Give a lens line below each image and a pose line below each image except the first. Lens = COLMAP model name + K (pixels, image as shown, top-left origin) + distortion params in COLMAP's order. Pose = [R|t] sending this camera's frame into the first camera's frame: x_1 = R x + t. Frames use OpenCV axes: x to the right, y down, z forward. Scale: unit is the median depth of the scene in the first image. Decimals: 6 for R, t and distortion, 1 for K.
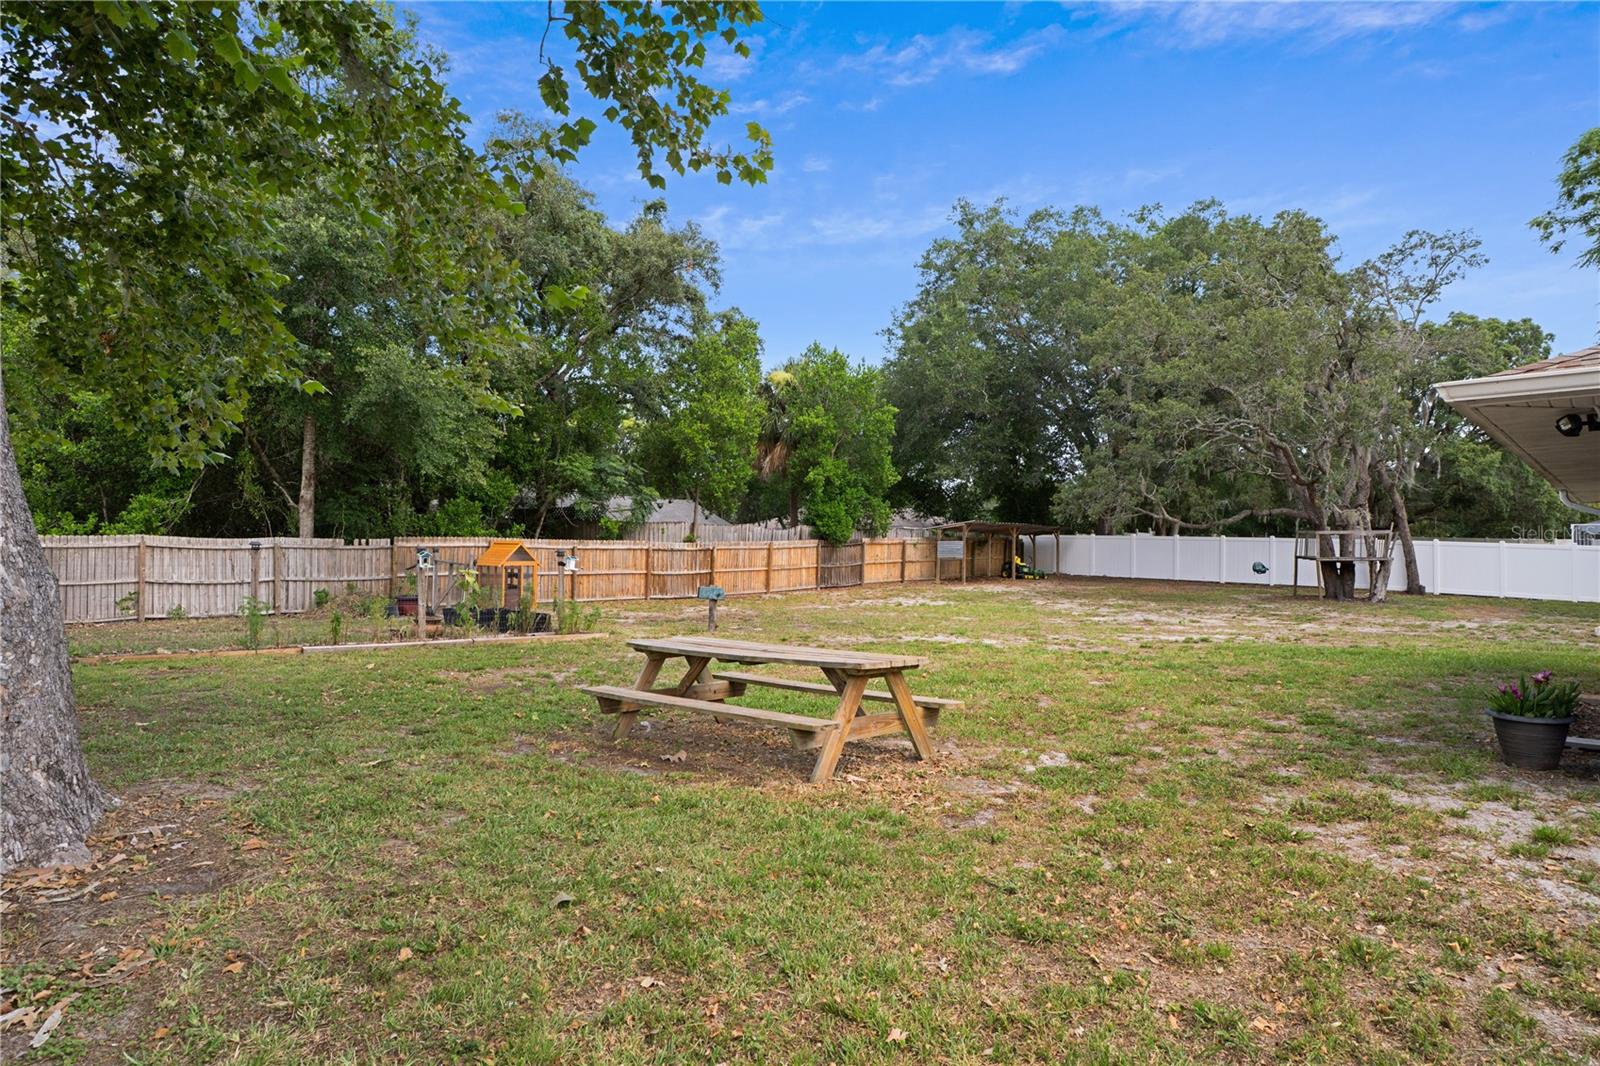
lens RADIAL K [[955.9, 0, 808.9], [0, 955.9, 529.2], [0, 0, 1]] dist [-0.003512, -0.000630]
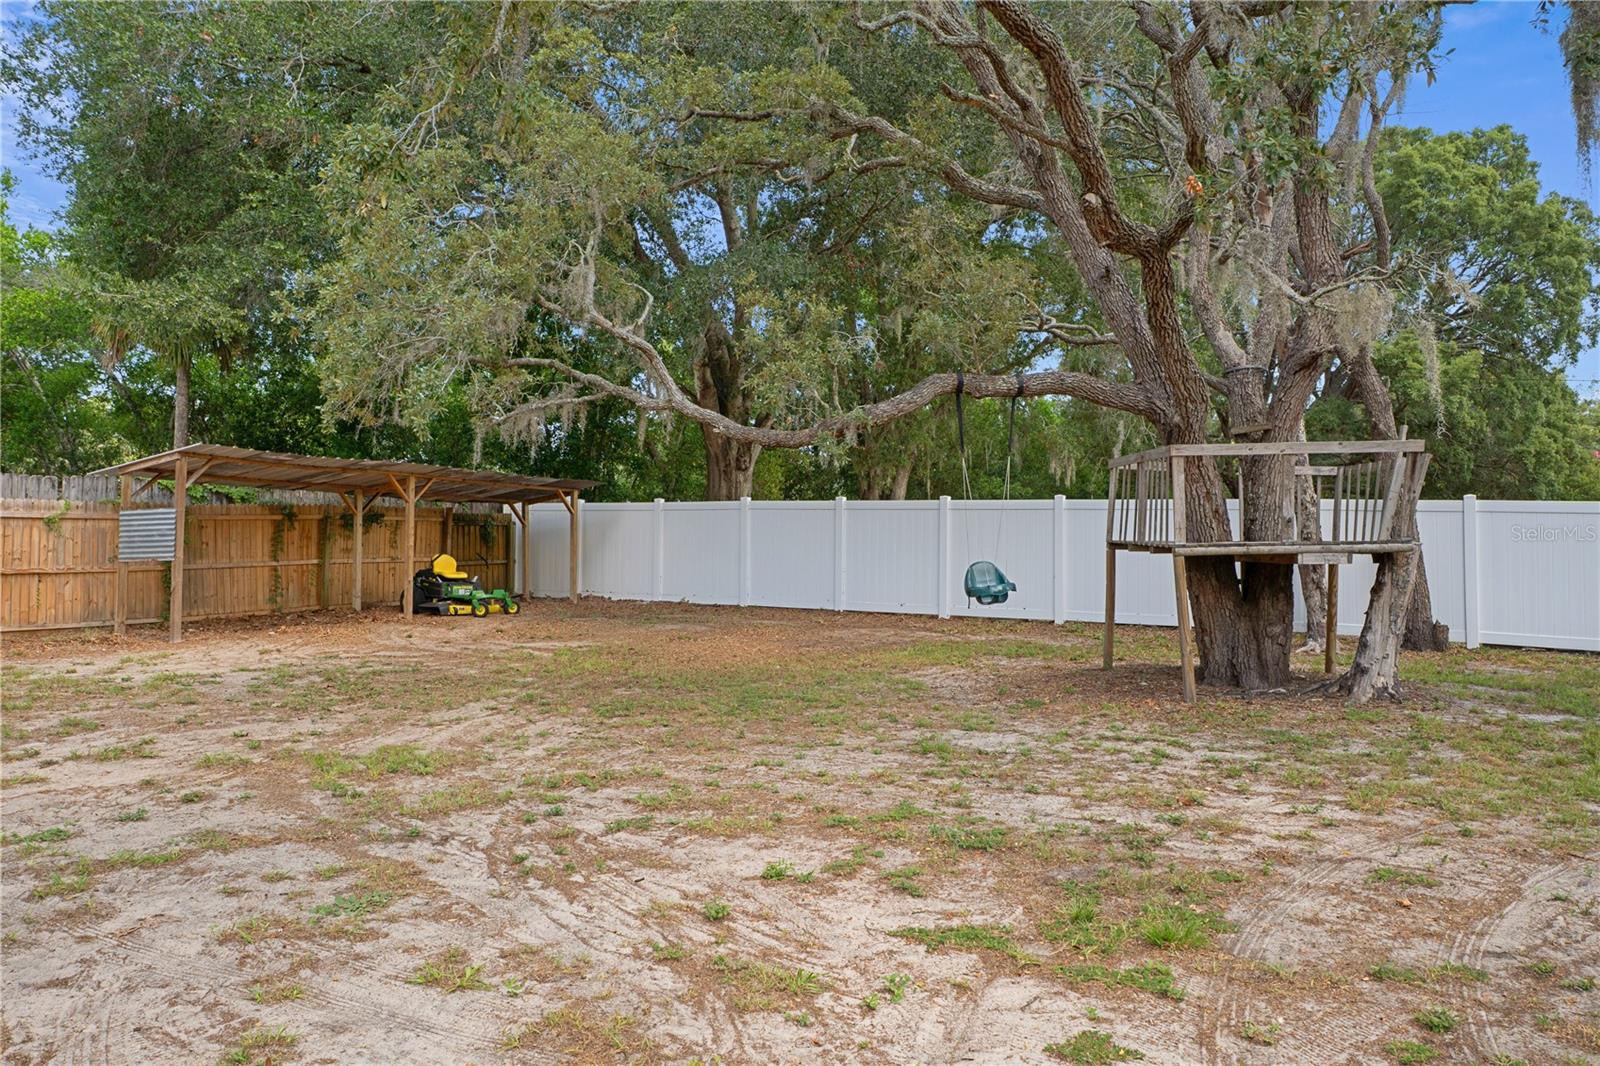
lens RADIAL K [[1242.8, 0, 799.6], [0, 1242.8, 538.1], [0, 0, 1]] dist [0.003737, 0.001625]
pose [[0.977524, -0.006896, 0.210712, 0.309515], [0.005128, 0.999947, 0.008936, 0.021639], [-0.210762, -0.007655, 0.977507, 0.594845]]
